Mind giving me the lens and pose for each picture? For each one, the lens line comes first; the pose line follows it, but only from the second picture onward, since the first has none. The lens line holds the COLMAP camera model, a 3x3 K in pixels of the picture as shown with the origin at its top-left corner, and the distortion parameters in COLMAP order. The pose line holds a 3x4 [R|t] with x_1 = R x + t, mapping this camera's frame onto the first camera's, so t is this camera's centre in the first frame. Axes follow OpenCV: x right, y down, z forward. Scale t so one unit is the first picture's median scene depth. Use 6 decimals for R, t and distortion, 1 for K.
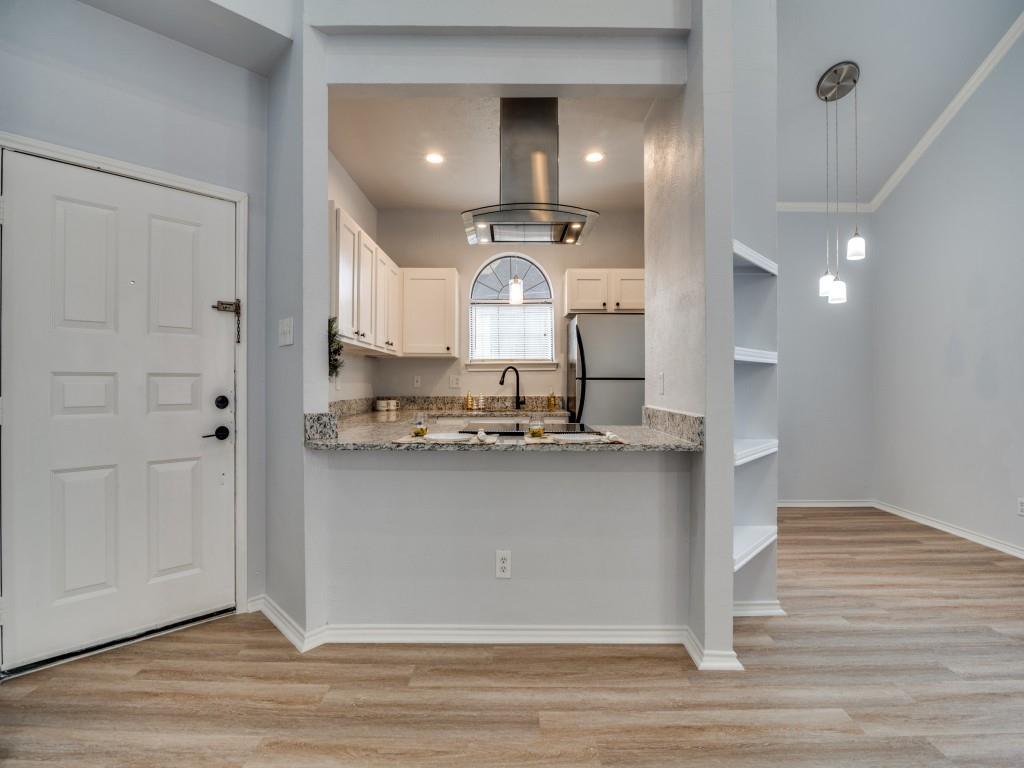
lens RADIAL K [[478.2, 0, 514.6], [0, 478.2, 375.5], [0, 0, 1]] dist [-0.013529, -0.000357]
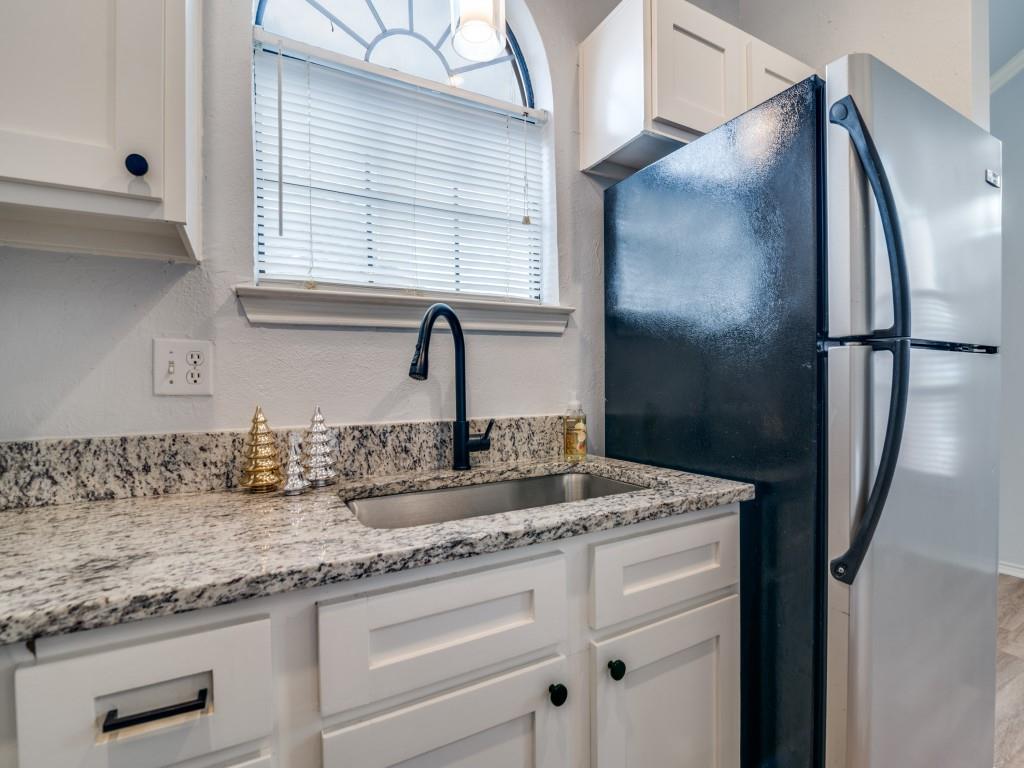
lens RADIAL K [[478.2, 0, 511.1], [0, 478.2, 387.5], [0, 0, 1]] dist [-0.013529, -0.000357]
pose [[0.878628, -0.014708, 0.477281, -0.098114], [0.003920, 0.999714, 0.023591, 0.017707], [-0.477492, -0.018857, 0.878434, 0.746134]]
